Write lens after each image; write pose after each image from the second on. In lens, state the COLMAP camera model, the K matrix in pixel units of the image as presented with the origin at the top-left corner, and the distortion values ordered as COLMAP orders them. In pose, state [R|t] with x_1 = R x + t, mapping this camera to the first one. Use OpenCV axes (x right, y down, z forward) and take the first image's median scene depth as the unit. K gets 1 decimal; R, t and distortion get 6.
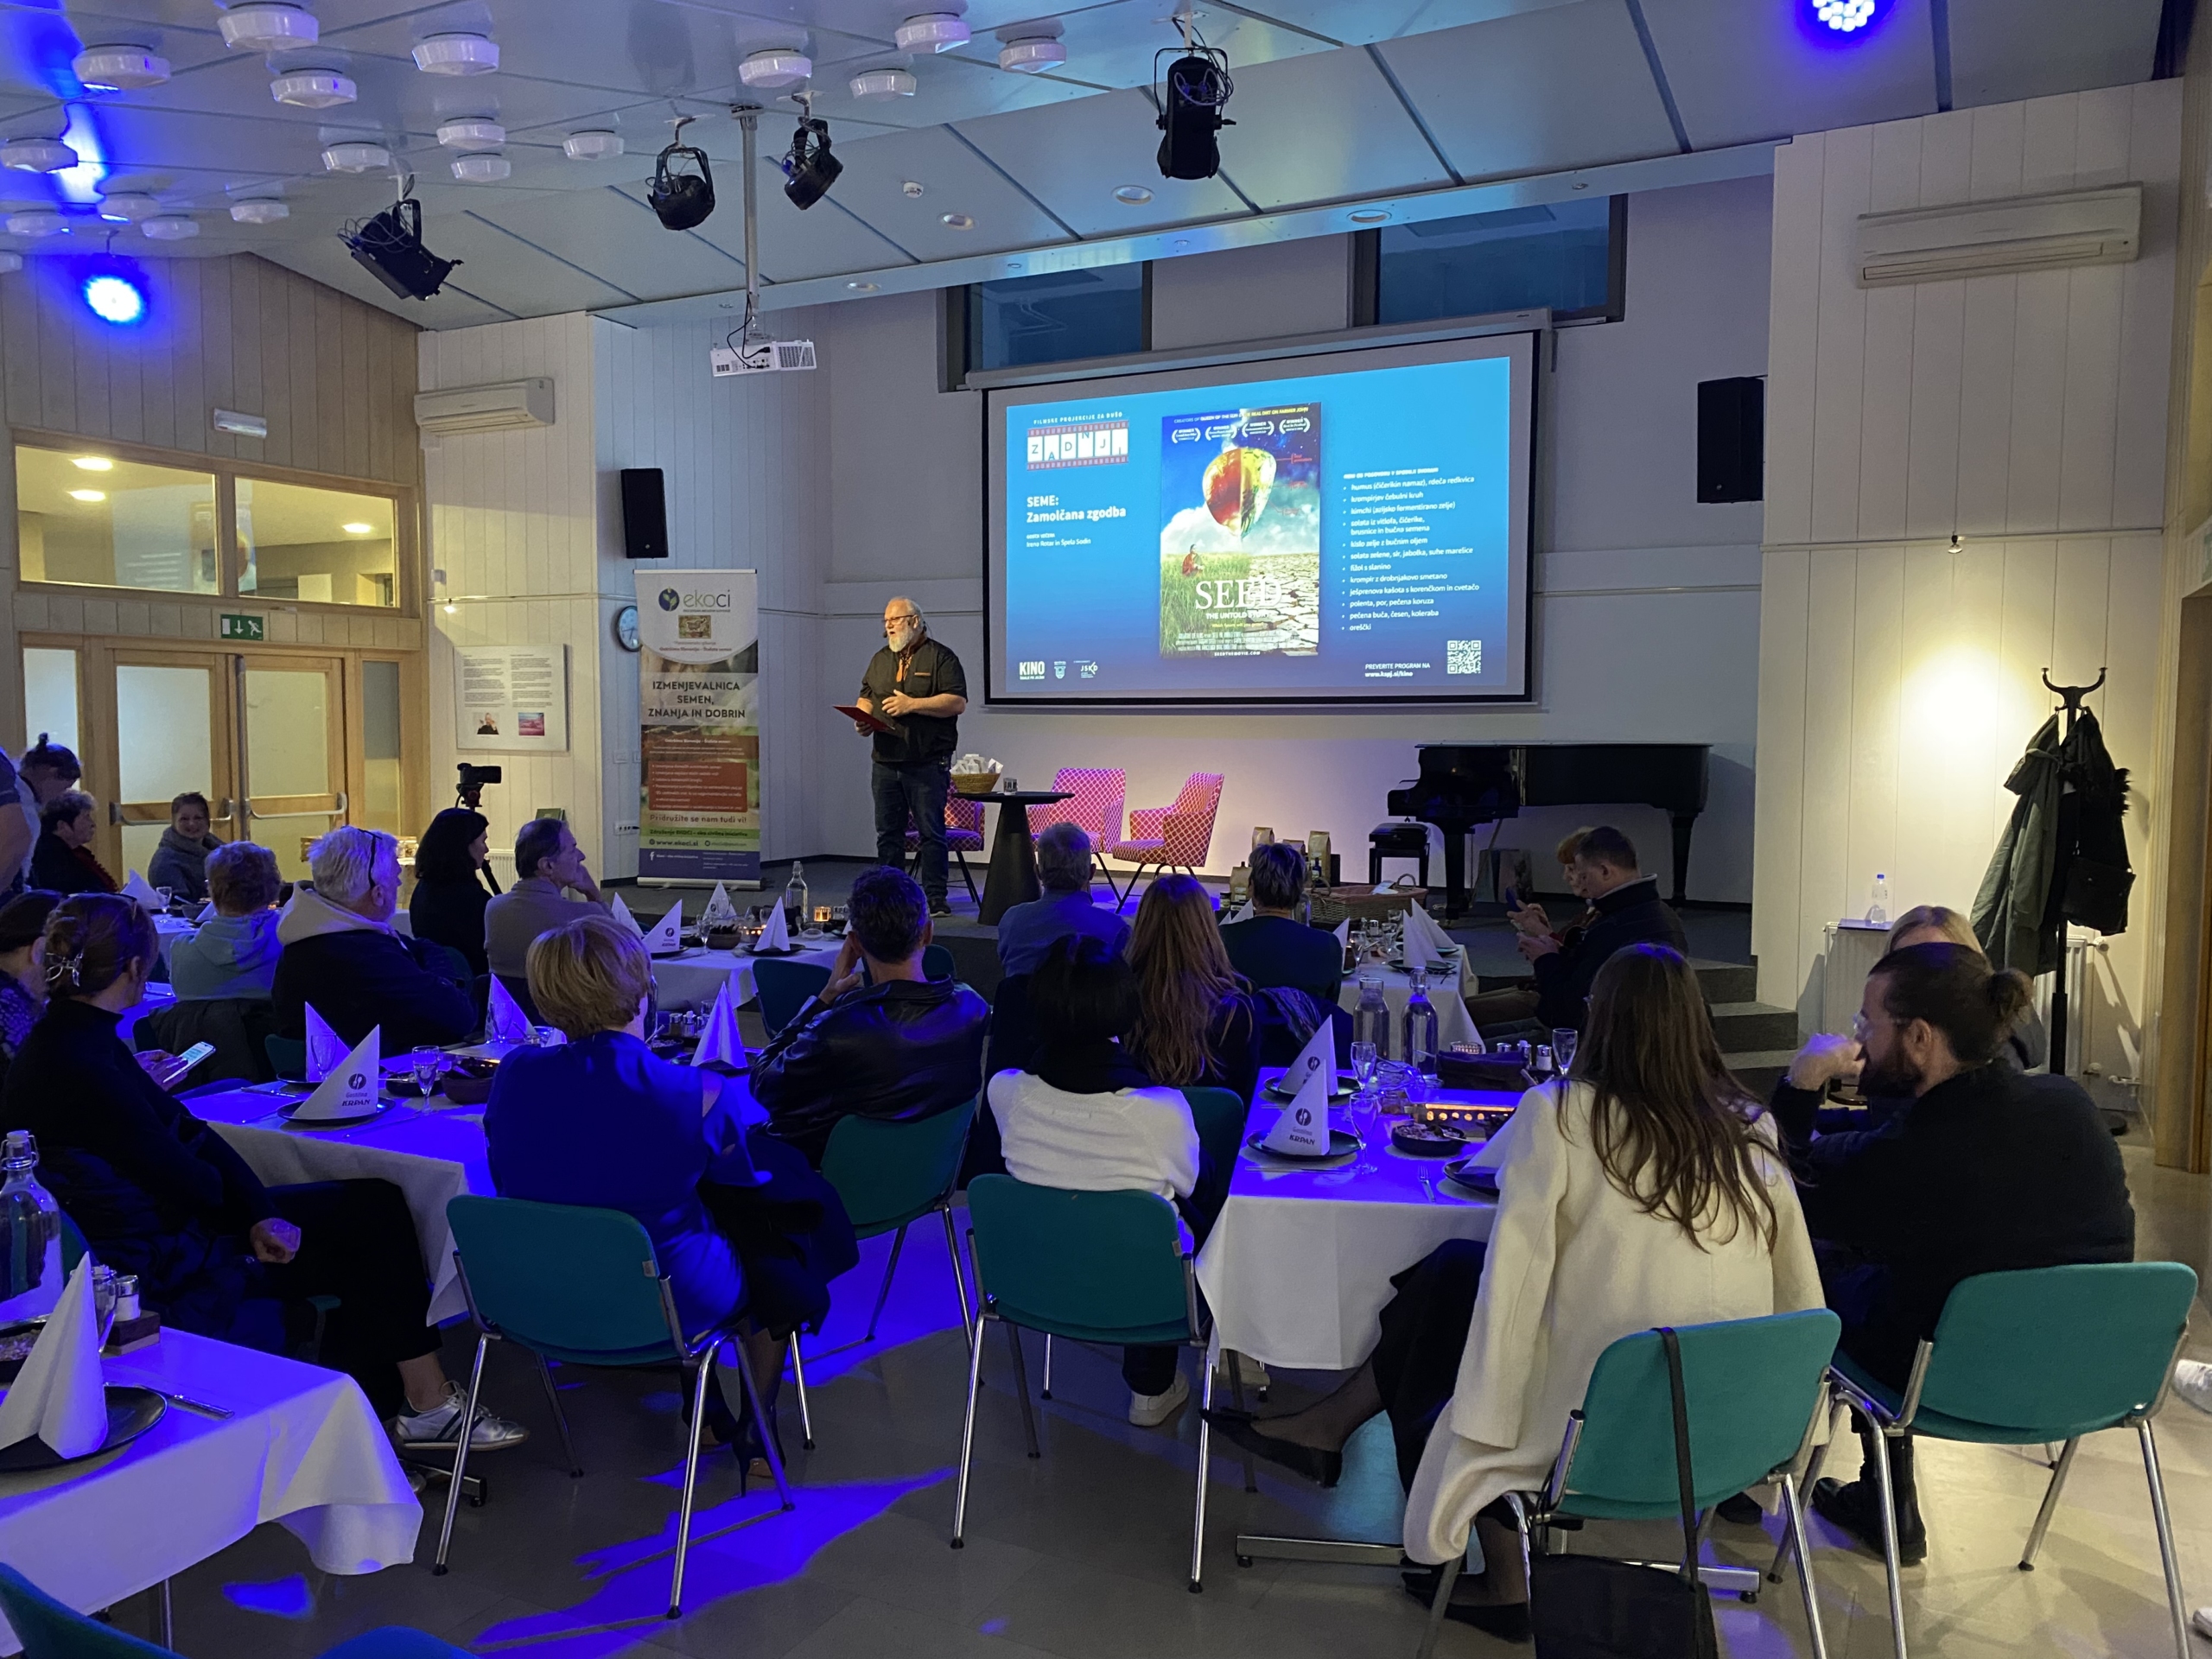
lens RADIAL K [[1662.3, 0, 1114.7], [0, 1662.3, 850.1], [0, 0, 1]] dist [0.038409, -0.062329]
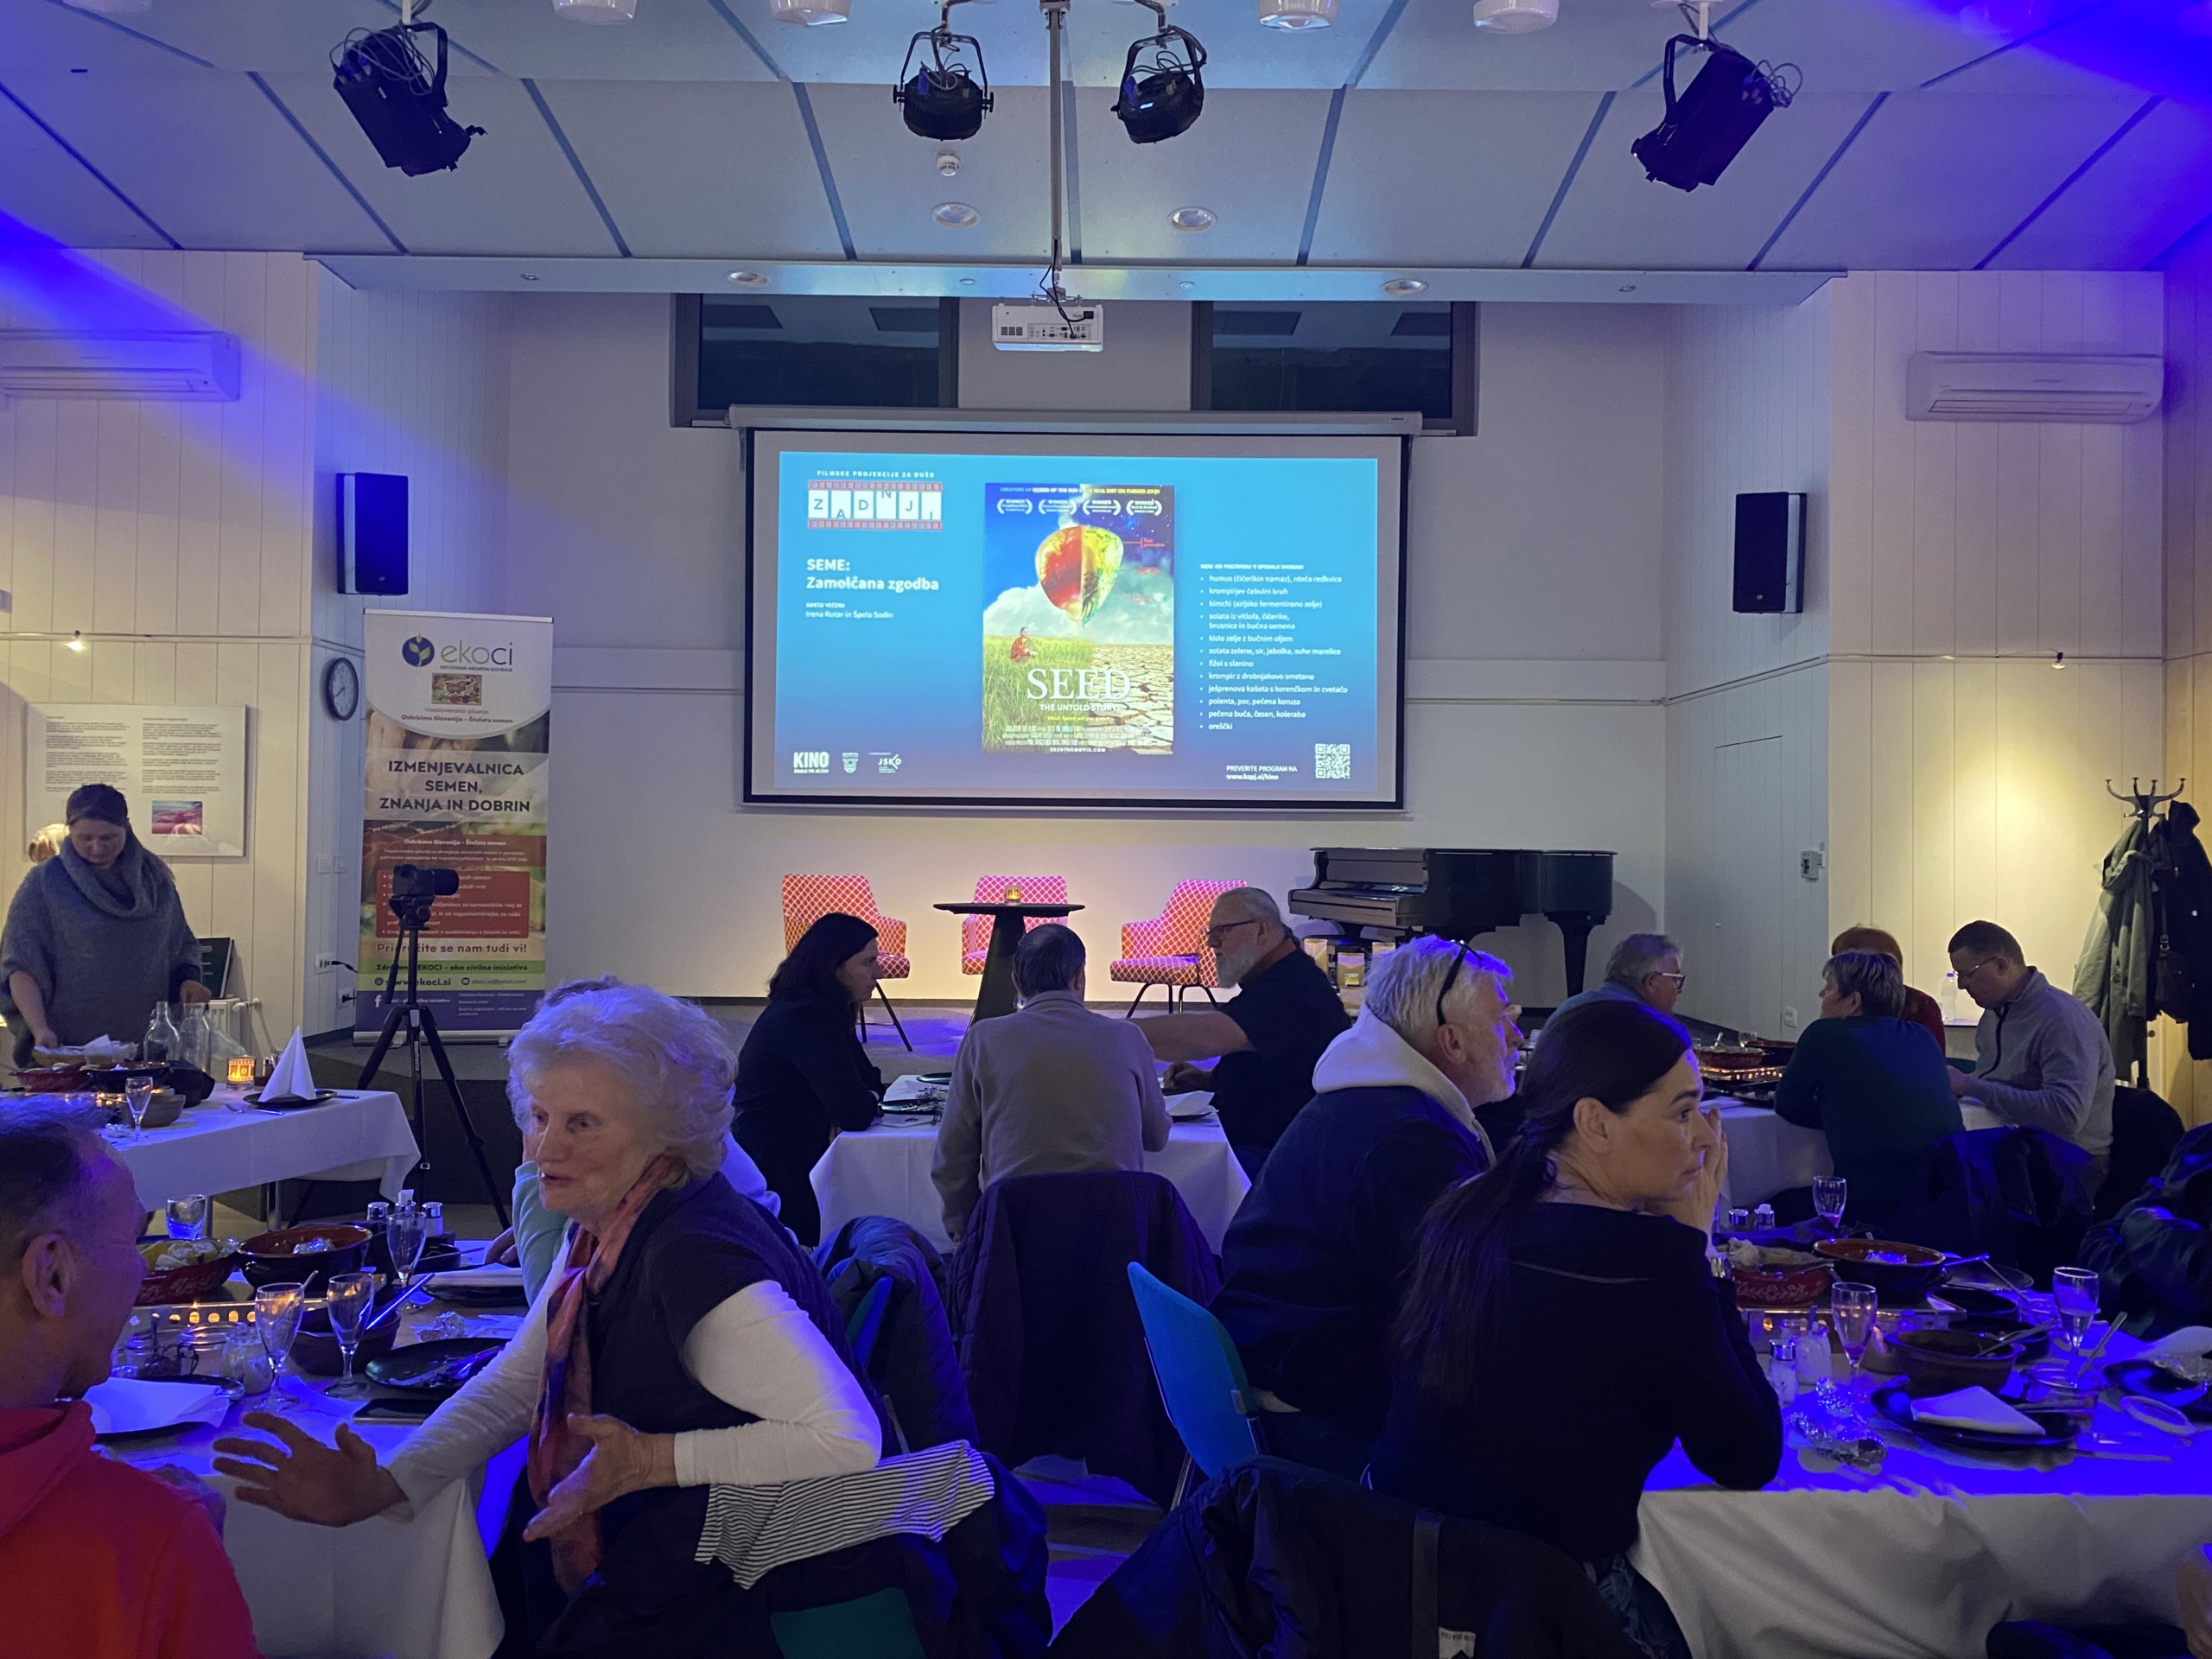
lens RADIAL K [[1662.3, 0, 1128.6], [0, 1662.3, 836.5], [0, 0, 1]] dist [0.038409, -0.062329]
pose [[0.886160, 0.009846, 0.463275, -0.325168], [0.027890, 0.996828, -0.074533, -0.004440], [-0.462540, 0.078969, 0.883075, 0.204831]]
